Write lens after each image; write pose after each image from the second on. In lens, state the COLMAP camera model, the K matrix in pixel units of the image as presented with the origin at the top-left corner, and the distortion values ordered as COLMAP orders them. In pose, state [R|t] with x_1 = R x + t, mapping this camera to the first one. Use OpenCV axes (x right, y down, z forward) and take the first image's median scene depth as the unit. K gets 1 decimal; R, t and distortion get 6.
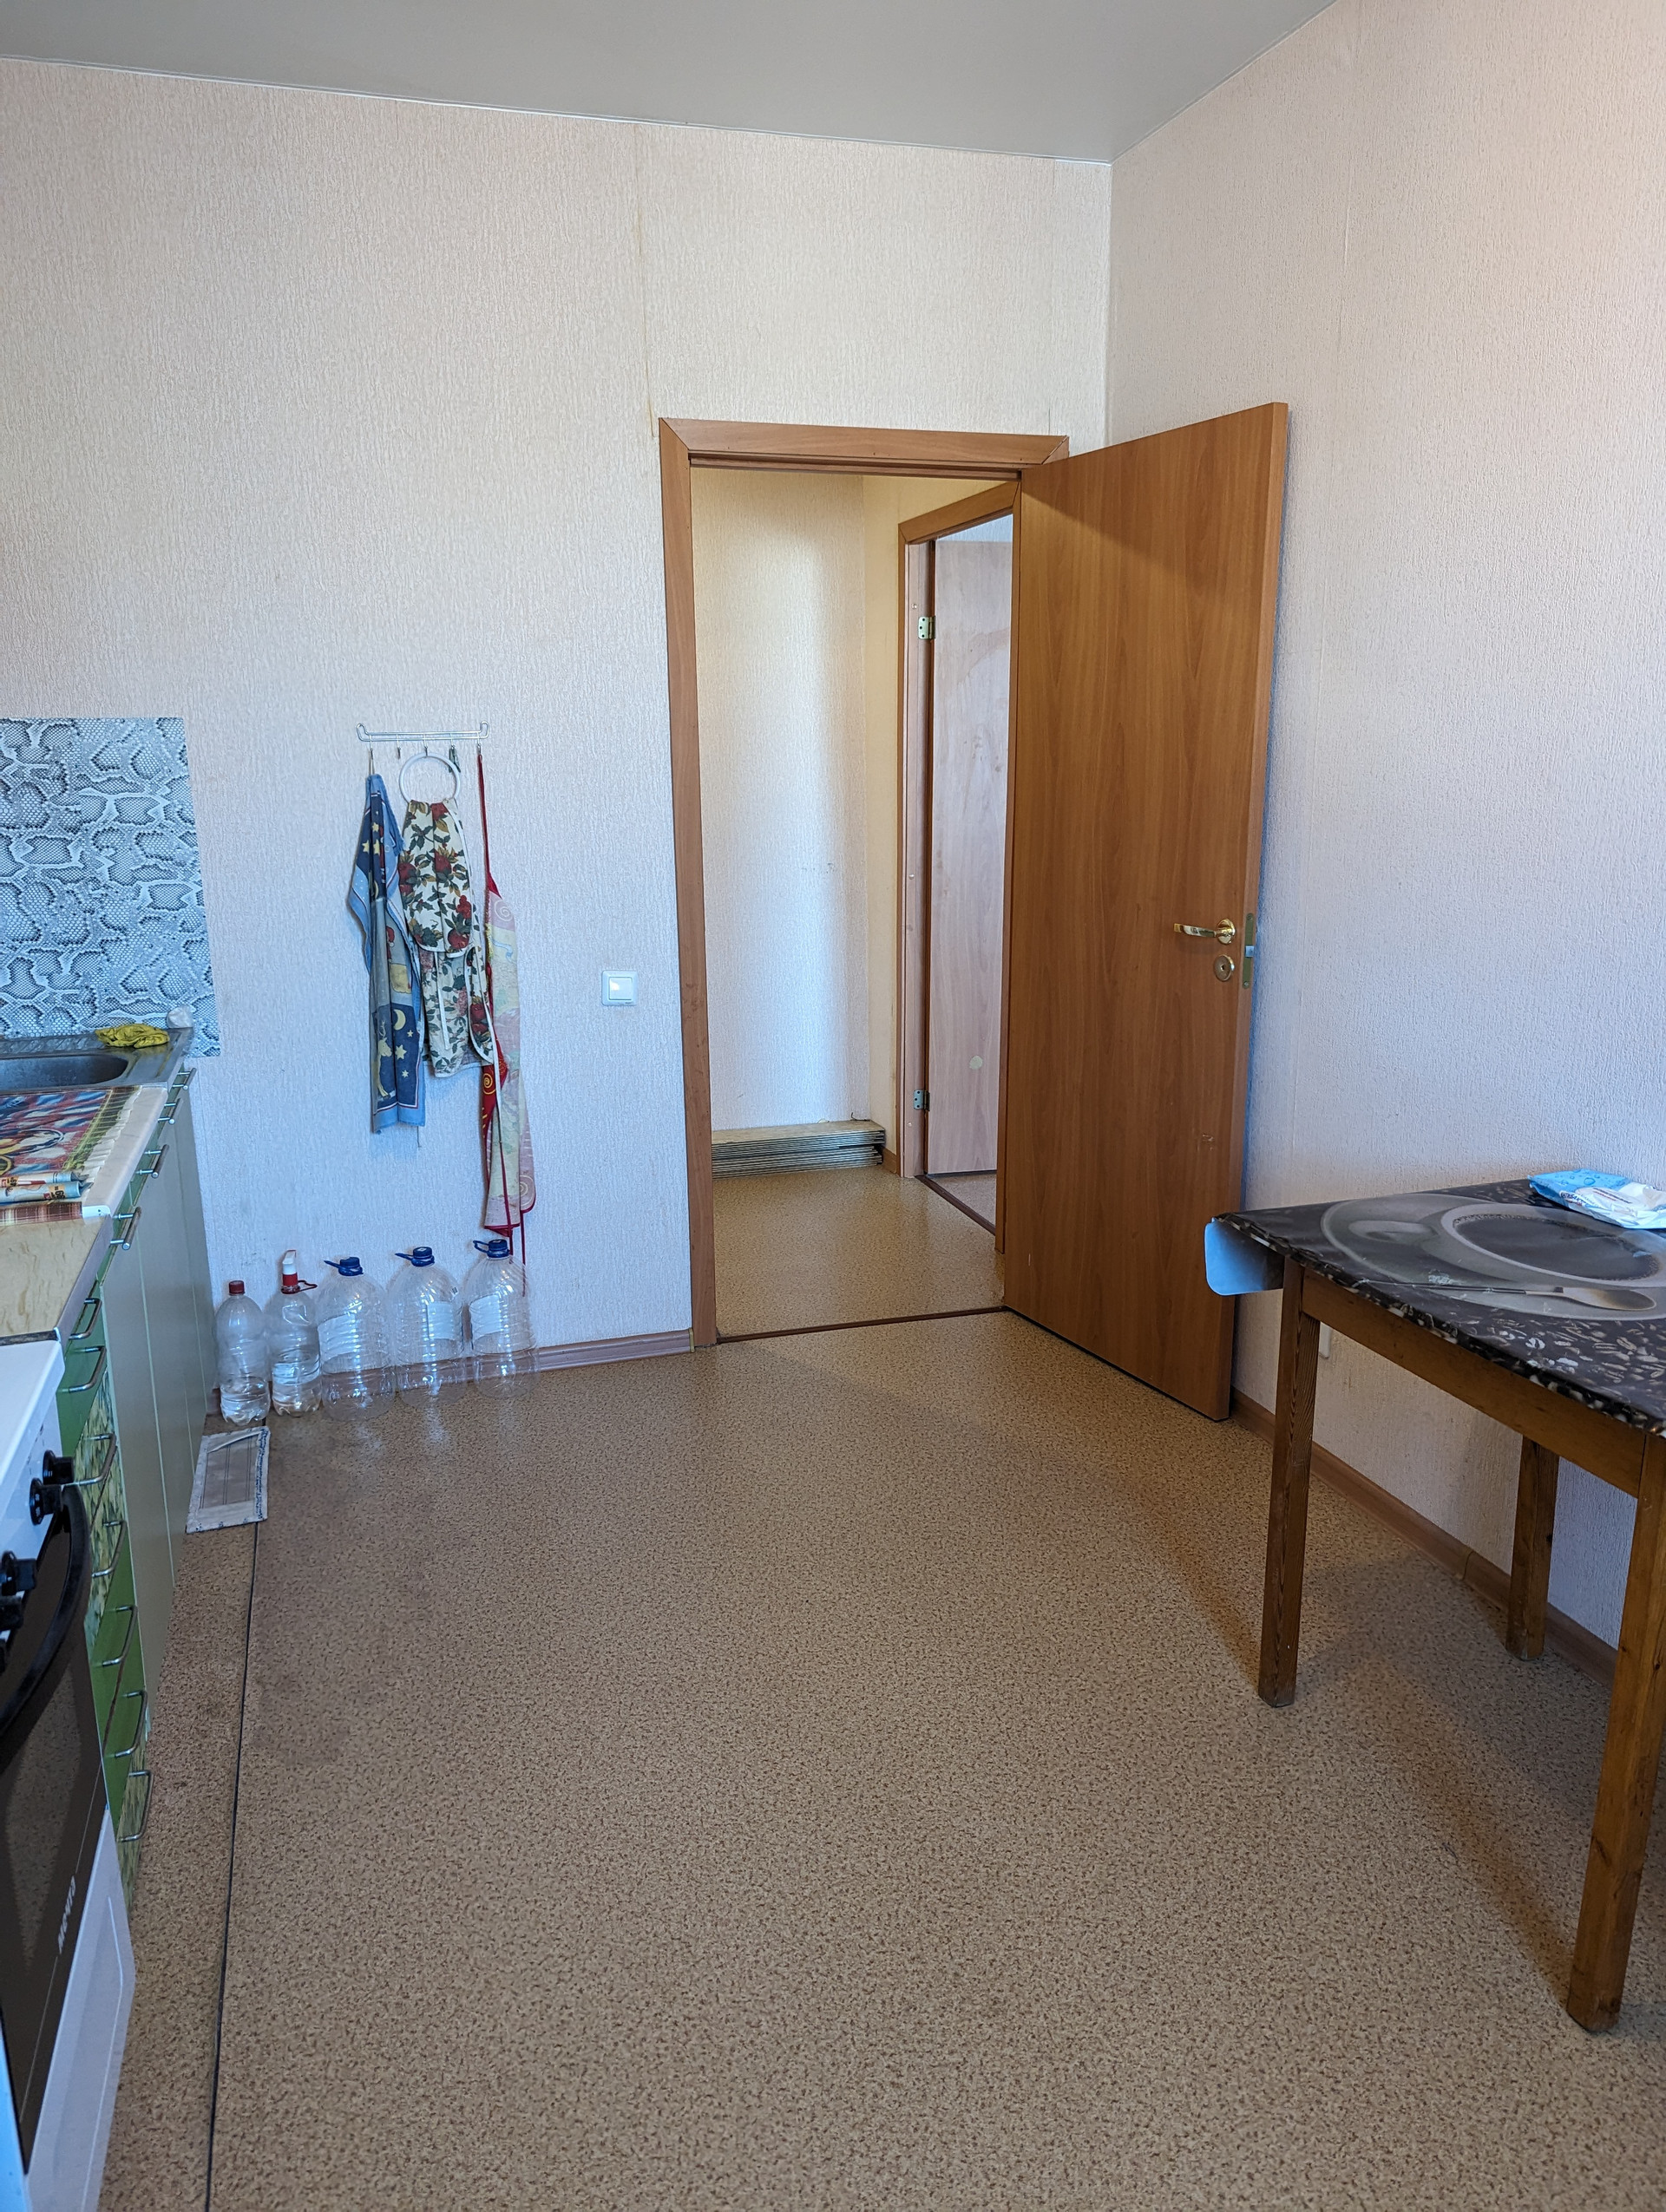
lens RADIAL K [[1564.0, 0, 833.1], [0, 1564.0, 1123.3], [0, 0, 1]] dist [0.059415, -0.054418]
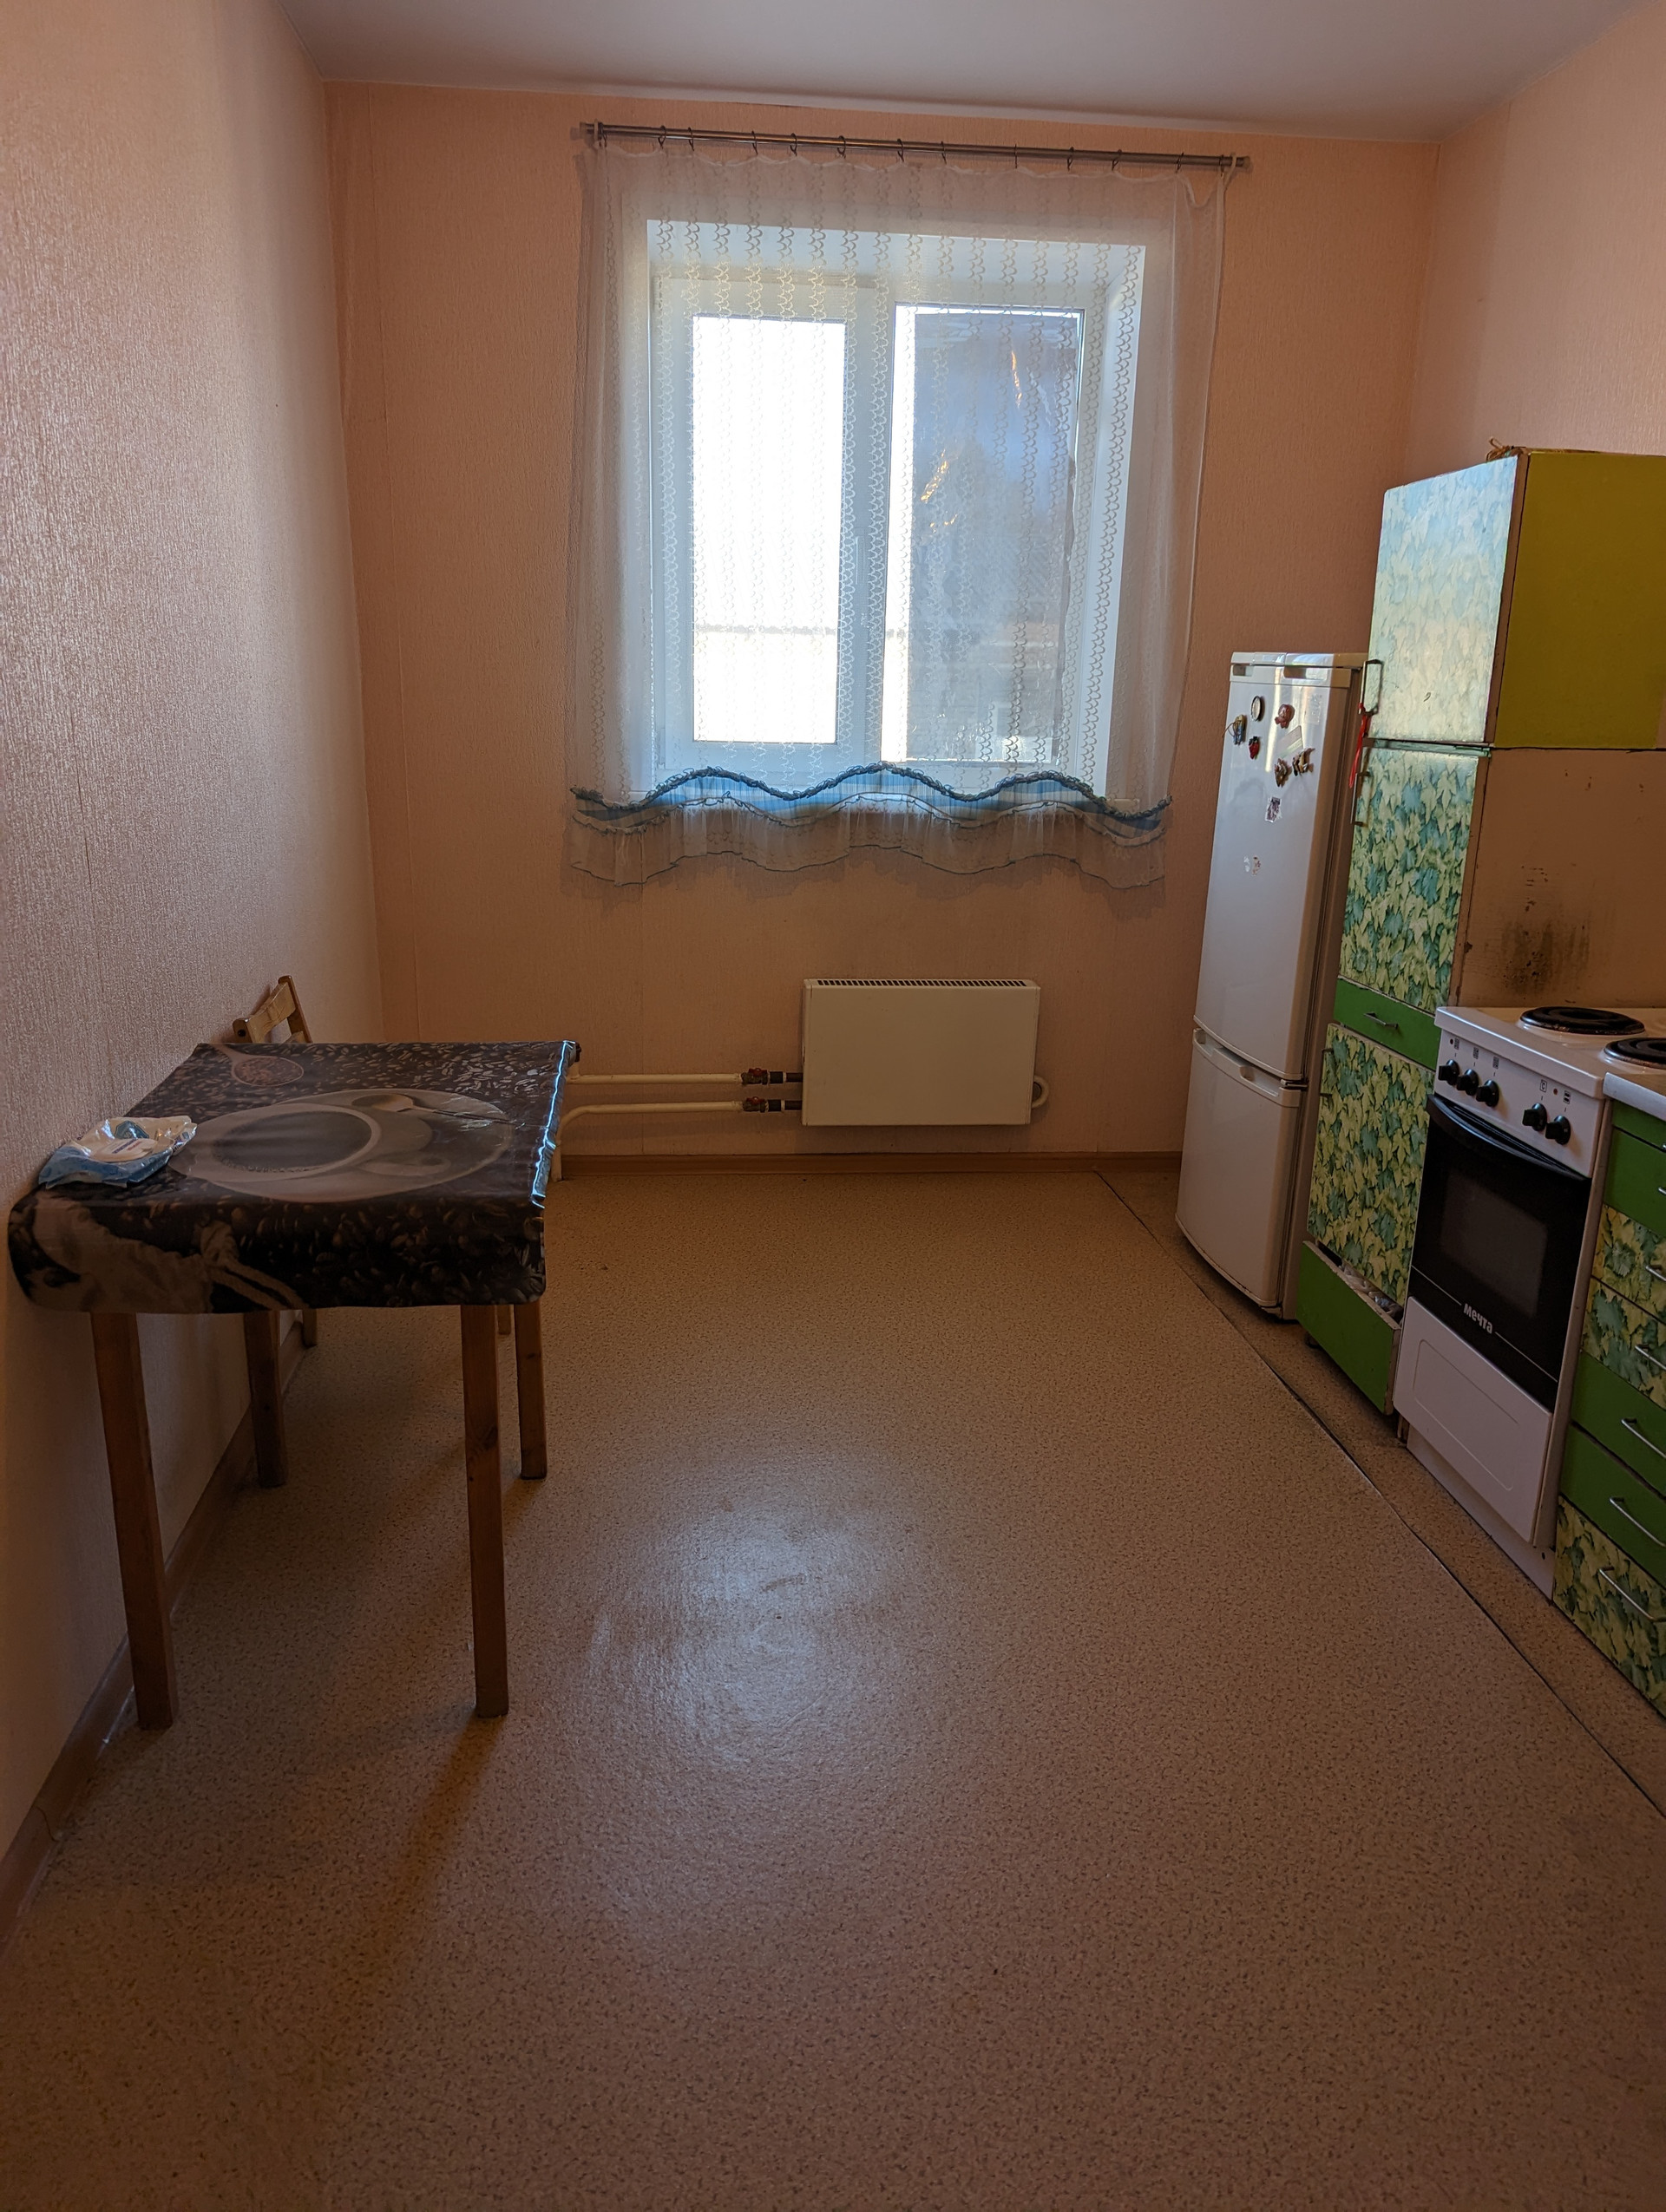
lens RADIAL K [[1564.0, 0, 835.9], [0, 1564.0, 1102.6], [0, 0, 1]] dist [0.059415, -0.054418]
pose [[-0.979059, -0.066656, 0.192356, -0.045782], [0.034969, 0.875770, 0.481461, -0.263995], [-0.200551, 0.478105, -0.855099, 1.134000]]
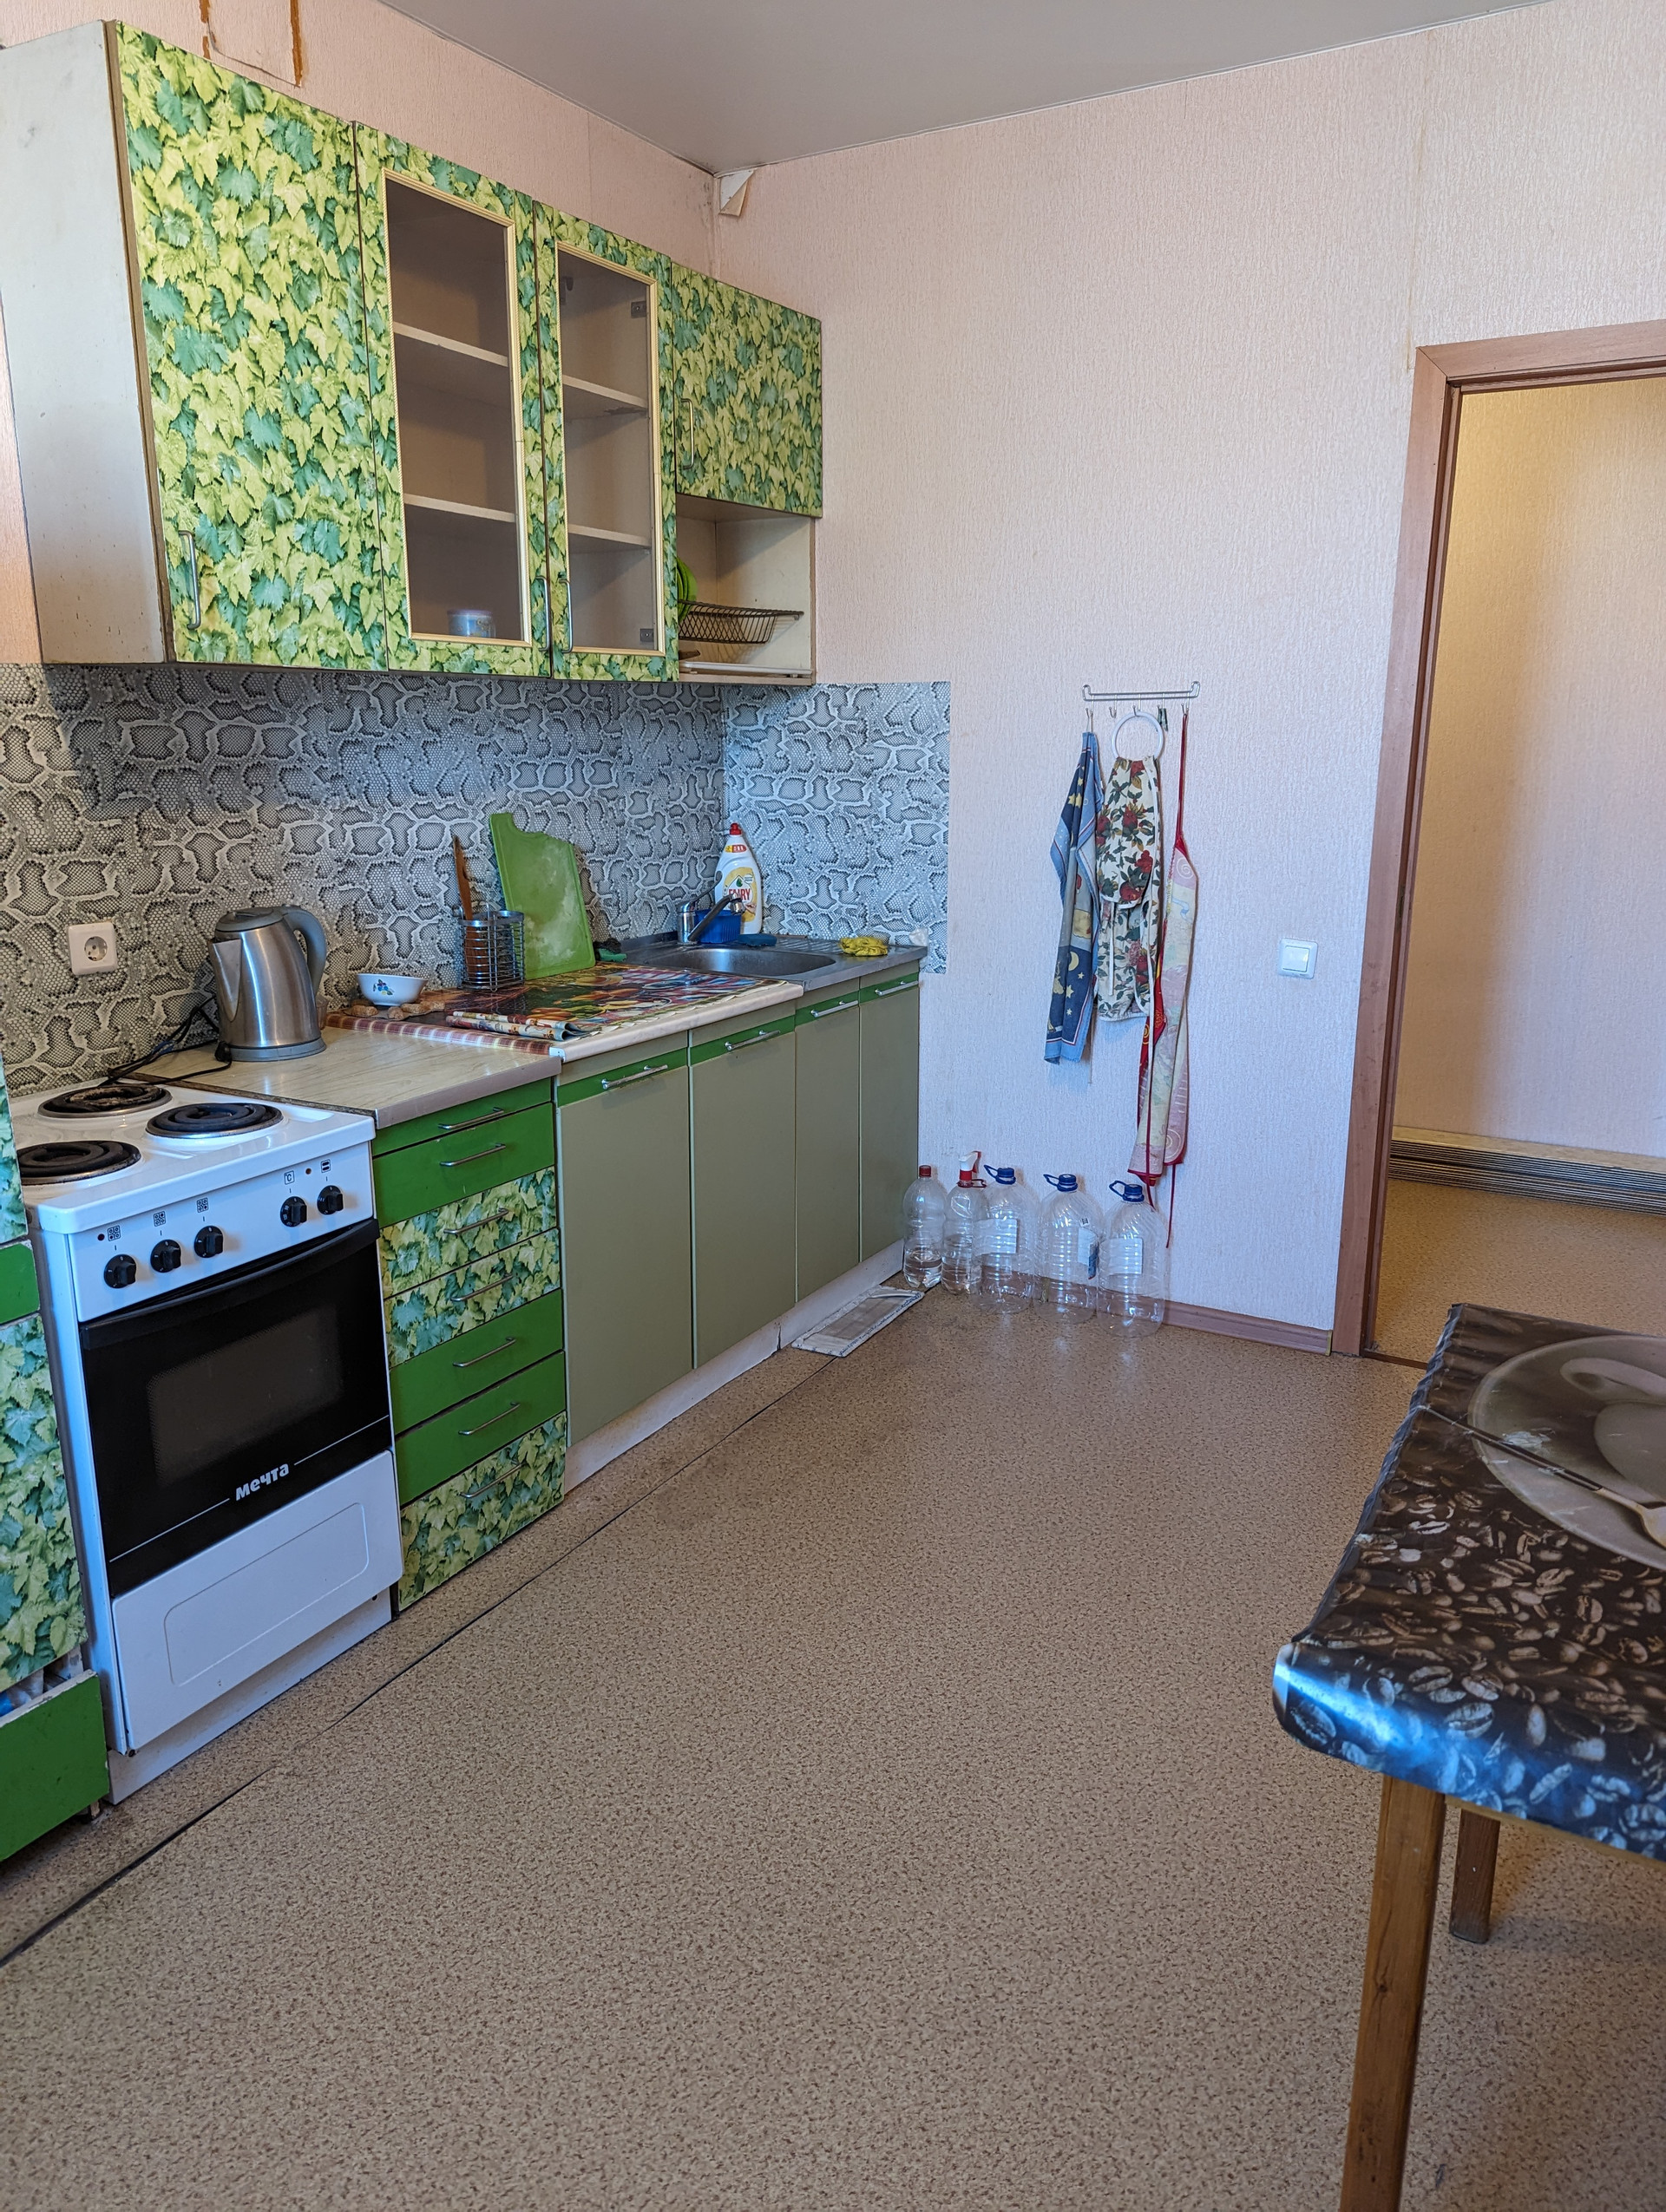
lens RADIAL K [[1564.0, 0, 838.6], [0, 1564.0, 1106.3], [0, 0, 1]] dist [0.059415, -0.054418]
pose [[0.679014, 0.188991, -0.709382, 0.398728], [-0.175168, 0.980094, 0.093443, -0.041039], [0.712921, 0.060812, 0.698603, 0.141697]]
